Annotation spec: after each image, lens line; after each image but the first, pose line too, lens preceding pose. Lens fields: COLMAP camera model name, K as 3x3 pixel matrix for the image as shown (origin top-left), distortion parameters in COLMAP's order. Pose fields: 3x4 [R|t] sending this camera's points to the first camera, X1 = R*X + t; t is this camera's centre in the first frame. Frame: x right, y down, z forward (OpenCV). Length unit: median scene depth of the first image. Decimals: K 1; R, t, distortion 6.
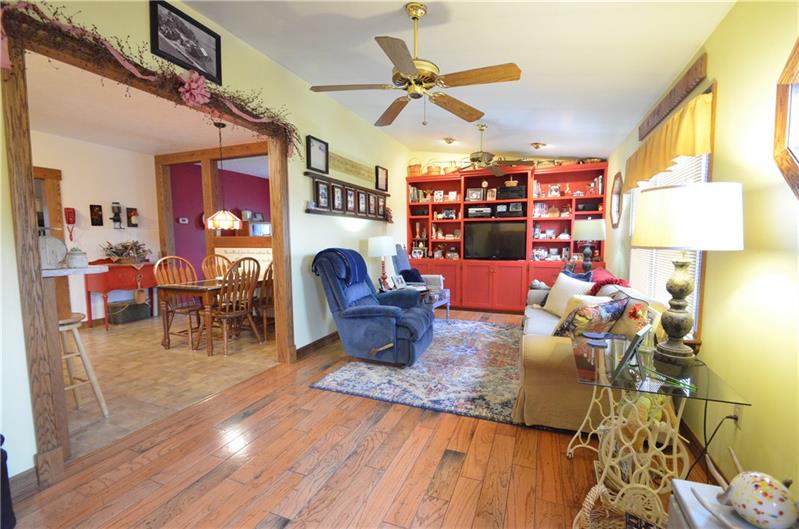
lens RADIAL K [[354.8, 0, 400.0], [0, 354.8, 267.9], [0, 0, 1]] dist [-0.034082, -0.001047]
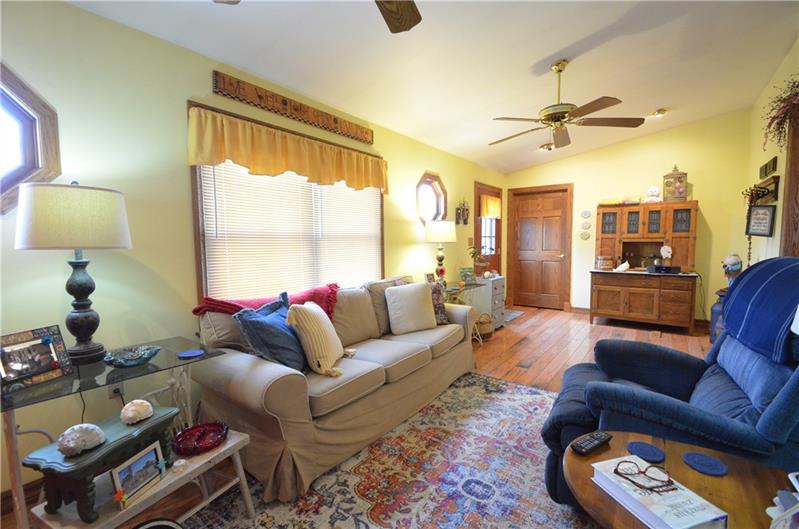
lens RADIAL K [[354.8, 0, 398.8], [0, 354.8, 268.9], [0, 0, 1]] dist [-0.034082, -0.001047]
pose [[-0.966905, -0.007261, 0.255035, 0.210998], [0.034748, 0.986533, 0.159829, -0.154210], [-0.252761, 0.163401, -0.953631, 1.878277]]
